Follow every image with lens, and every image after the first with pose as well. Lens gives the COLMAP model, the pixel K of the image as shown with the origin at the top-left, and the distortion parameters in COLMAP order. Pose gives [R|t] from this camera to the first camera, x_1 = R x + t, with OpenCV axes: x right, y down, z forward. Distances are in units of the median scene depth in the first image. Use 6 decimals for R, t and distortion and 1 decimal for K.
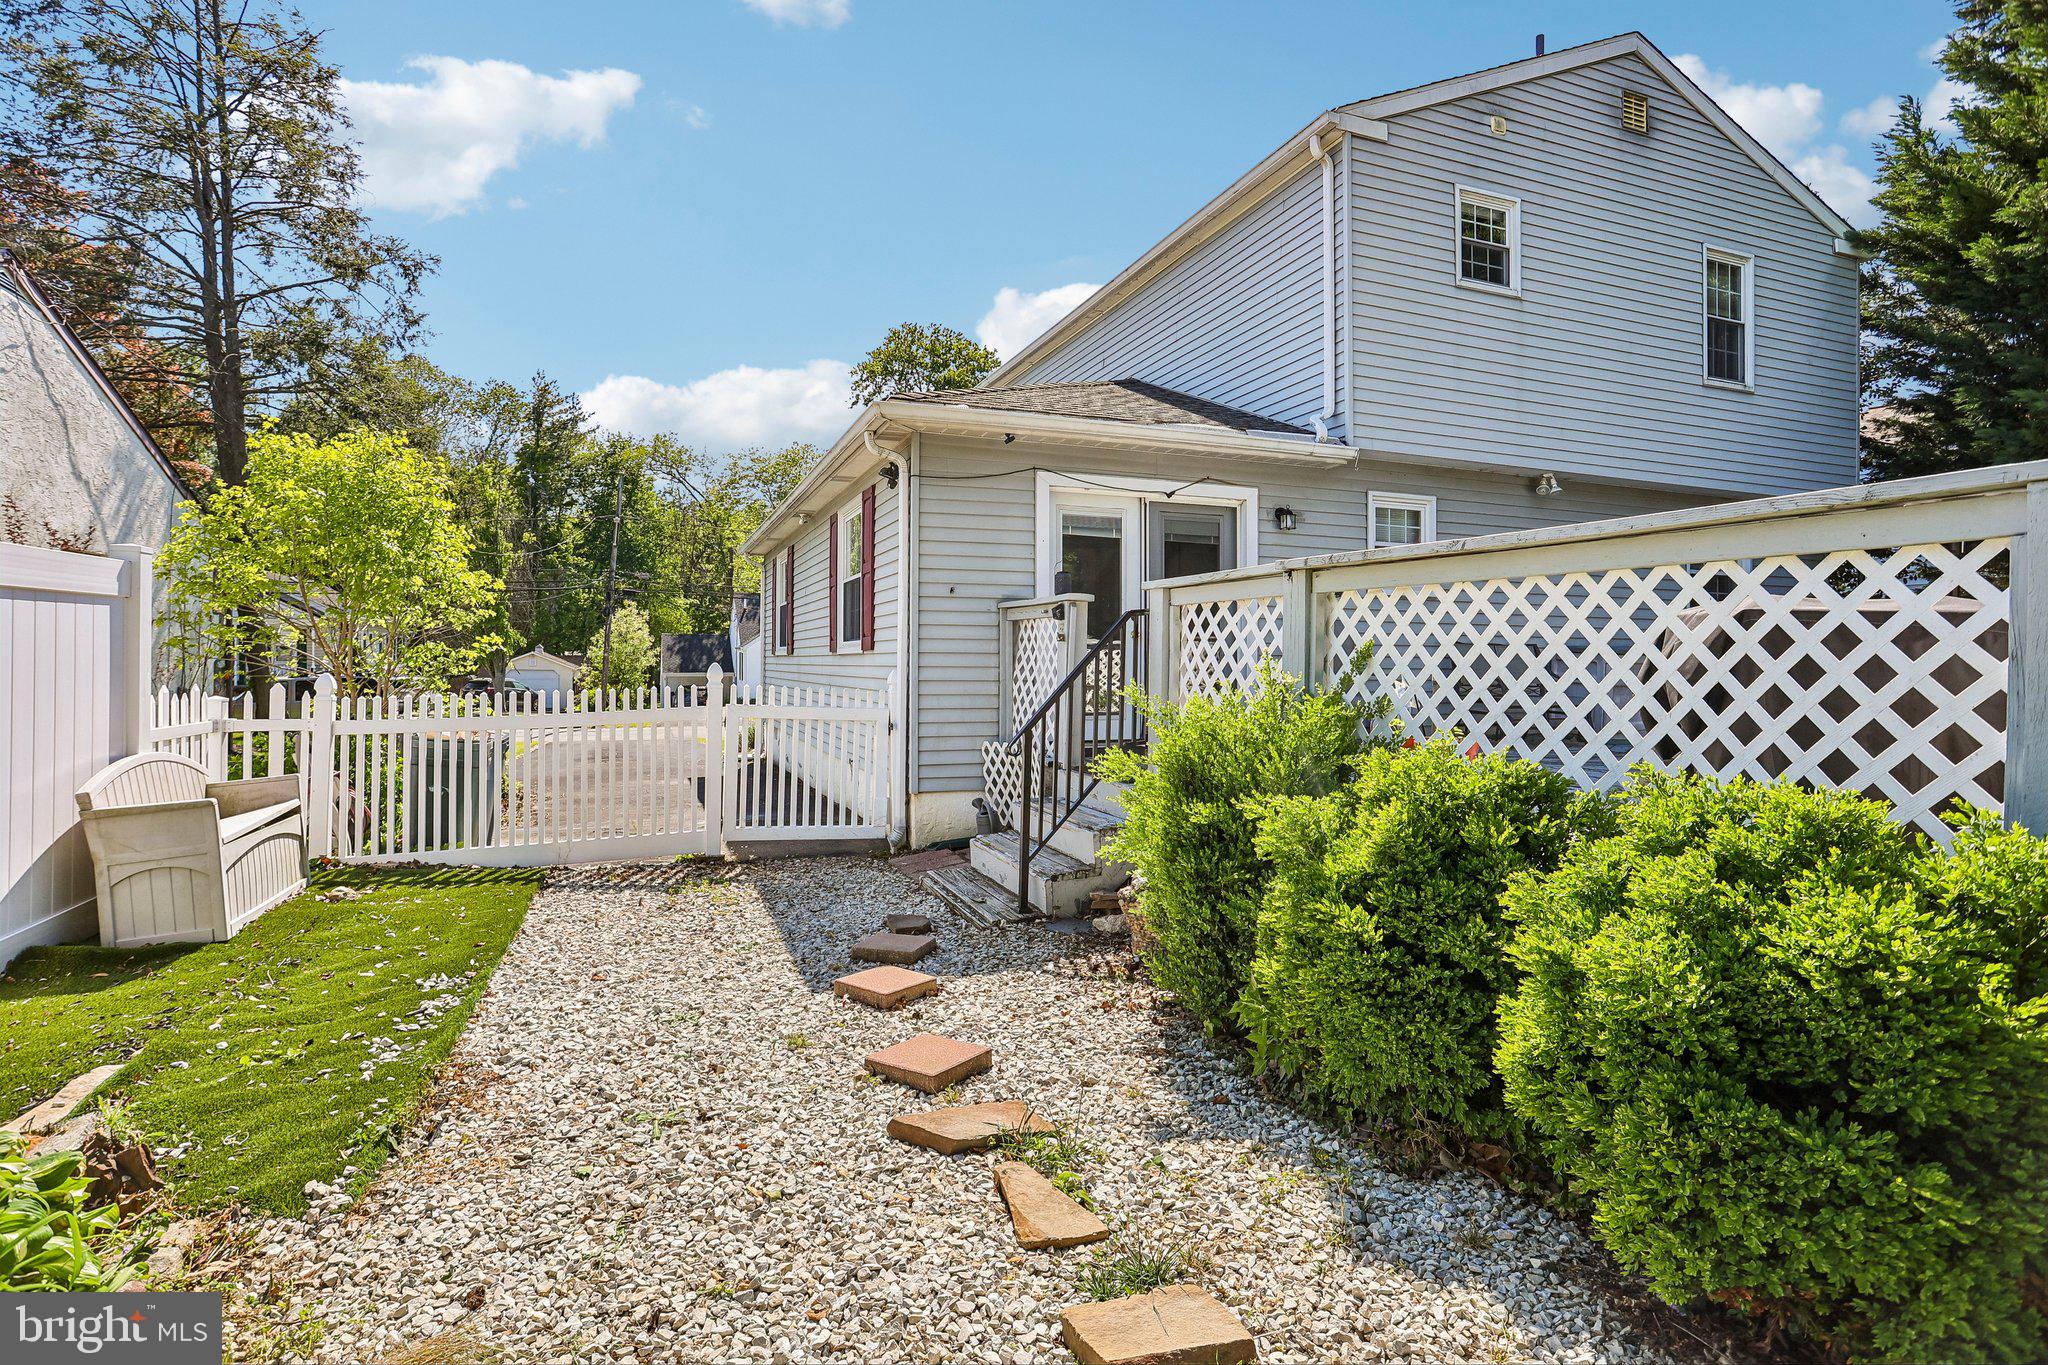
lens RADIAL K [[1017.7, 0, 1018.9], [0, 1017.7, 659.3], [0, 0, 1]] dist [-0.033223, 0.000097]
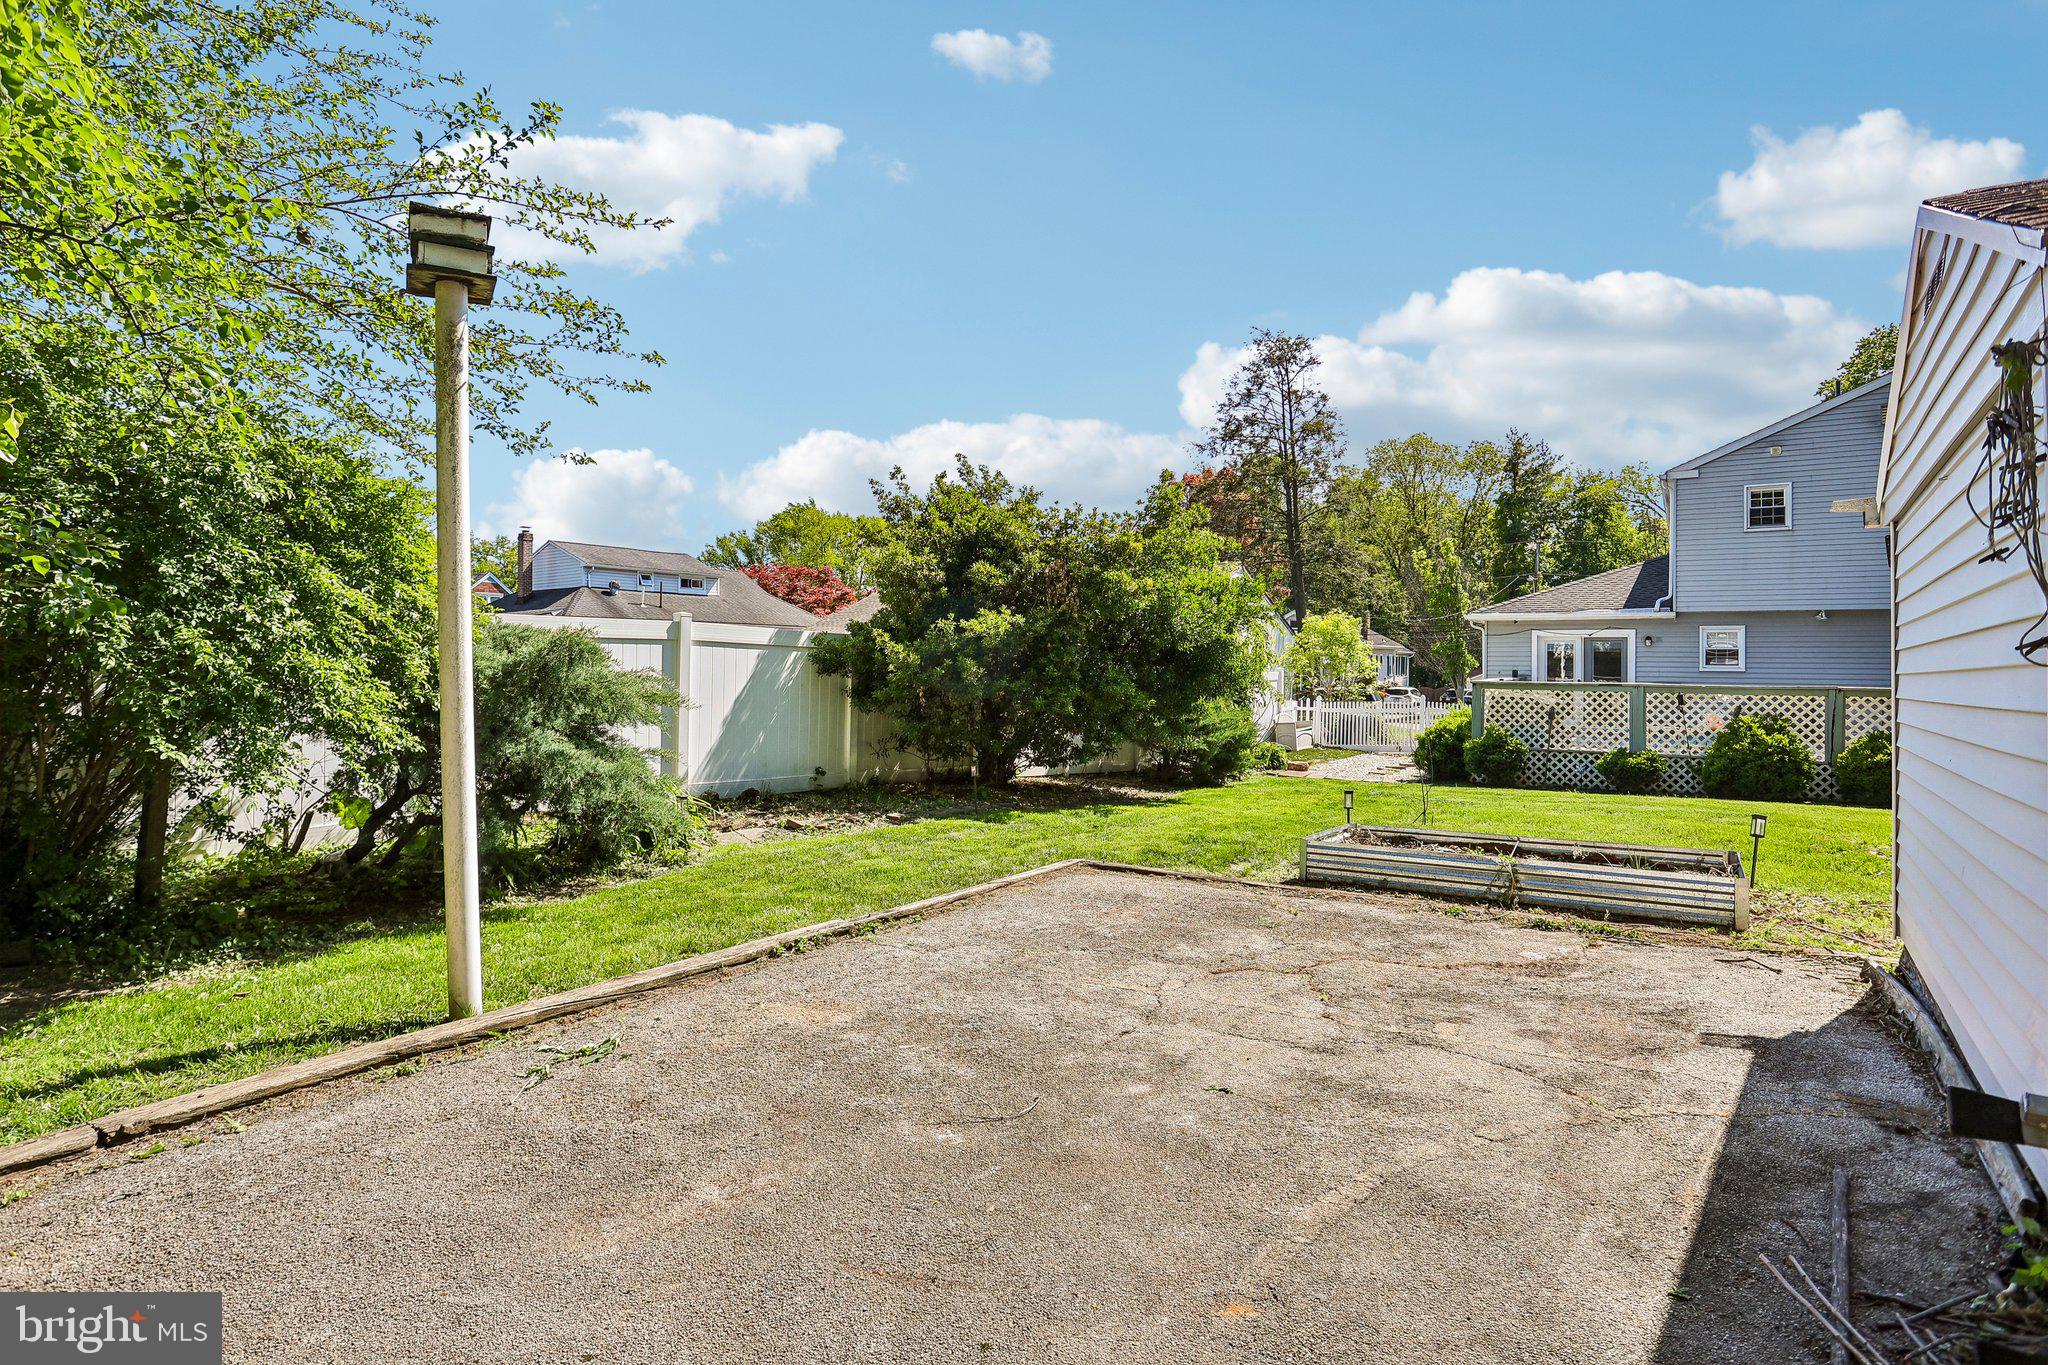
lens RADIAL K [[1045.0, 0, 985.3], [0, 1045.0, 671.9], [0, 0, 1]] dist [-0.035193, 0.000140]
pose [[0.578542, 0.004279, -0.815641, 1.226302], [-0.002672, 0.999991, 0.003351, -0.058012], [0.815648, 0.000241, 0.578548, -1.583714]]
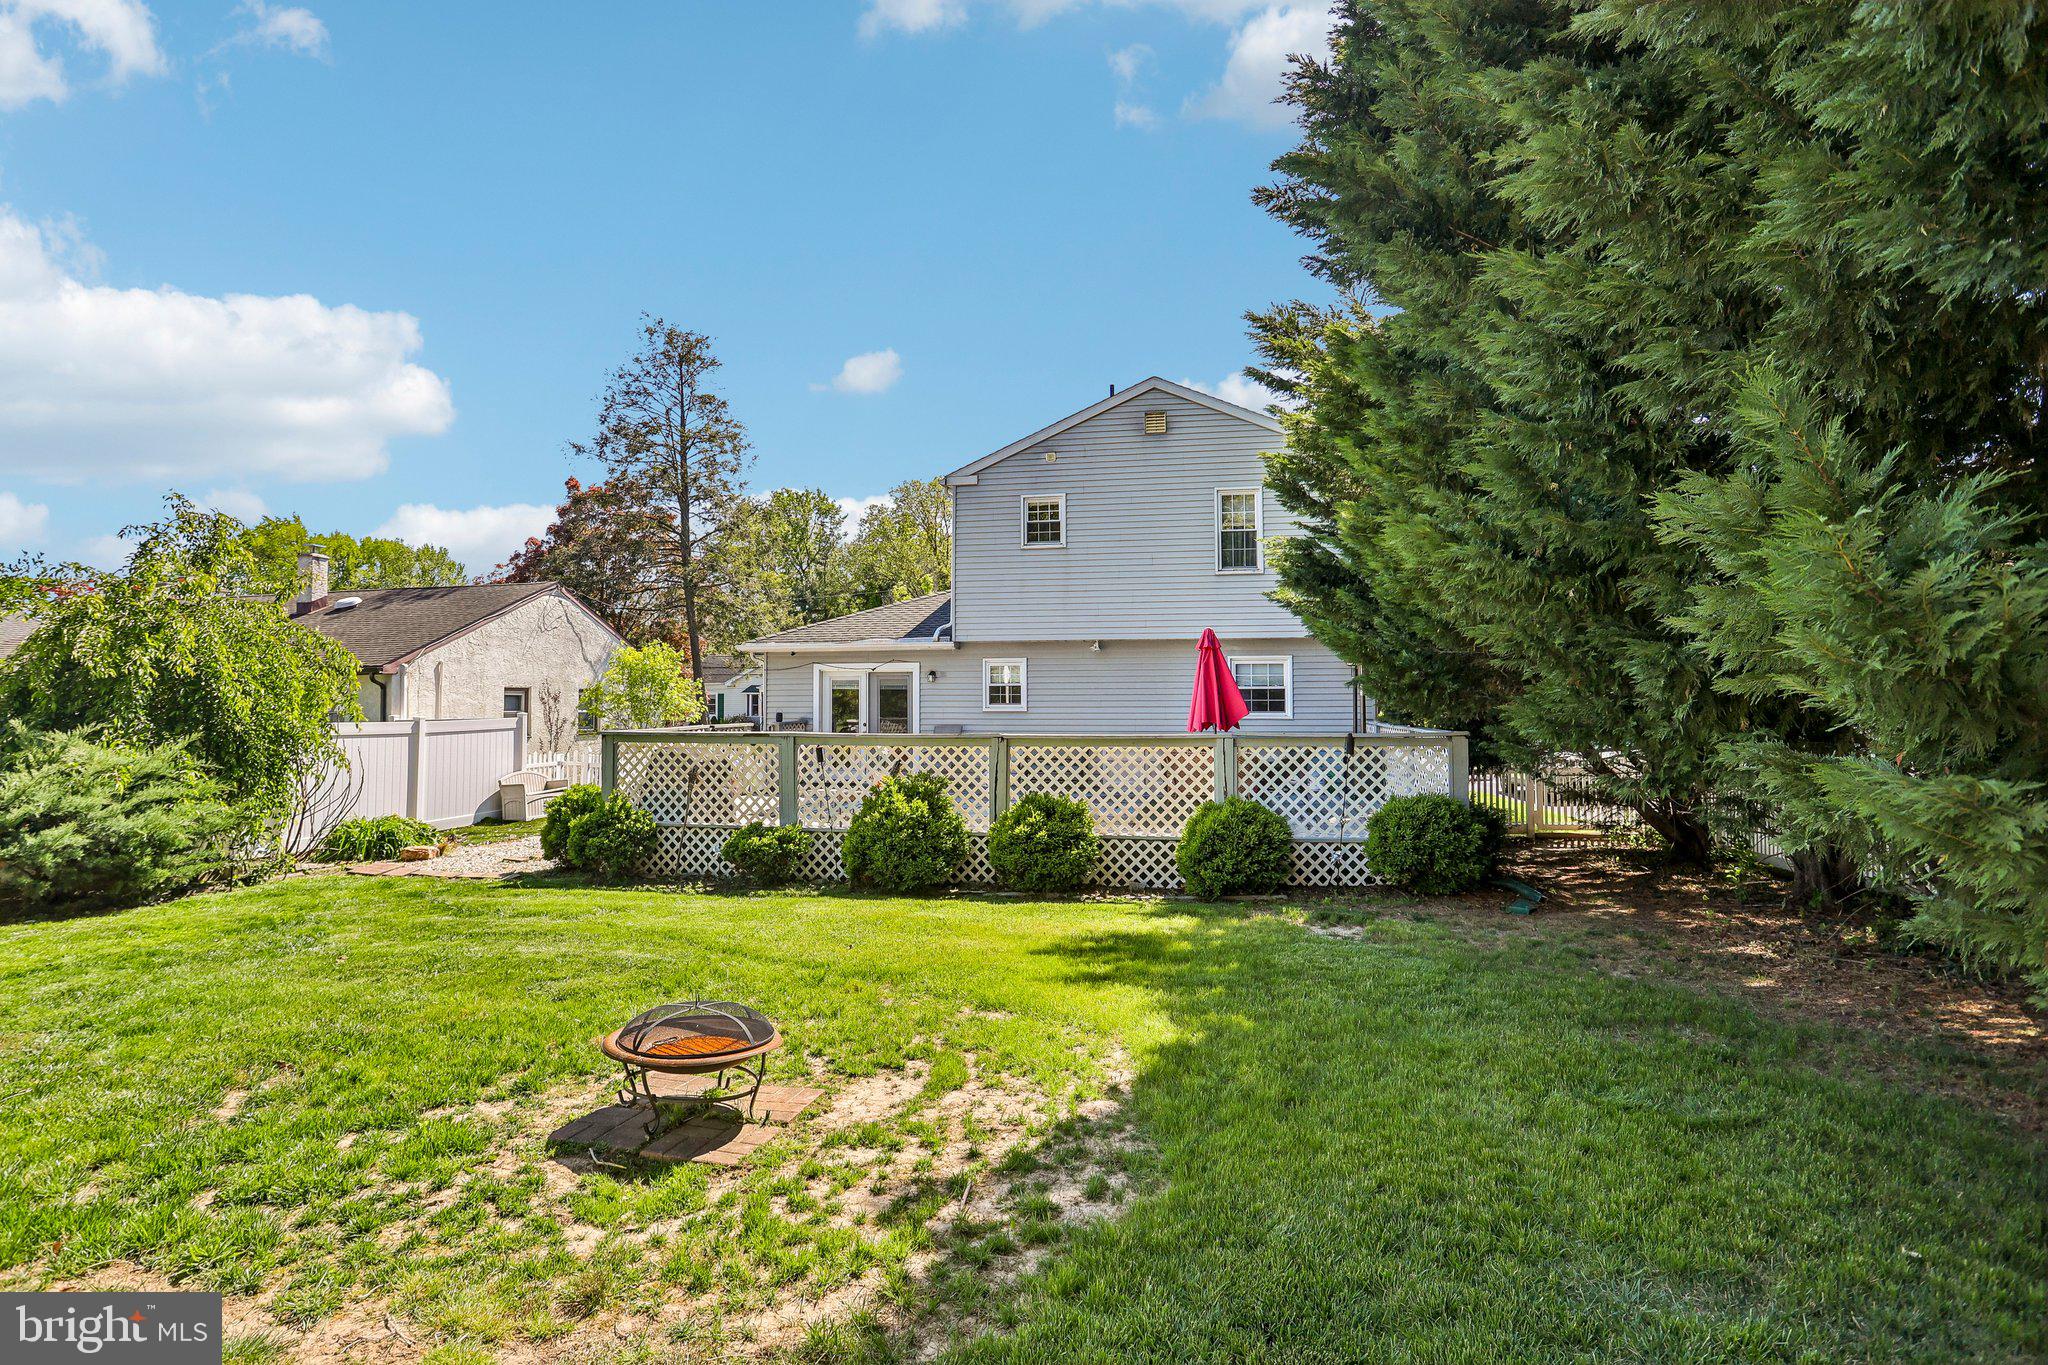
lens RADIAL K [[1017.7, 0, 1018.9], [0, 1017.7, 659.3], [0, 0, 1]] dist [-0.033223, 0.000097]
pose [[0.841473, -0.033721, -0.539246, 1.368115], [0.008726, 0.998769, -0.048840, -0.061969], [0.540229, 0.036392, 0.840731, -0.585225]]
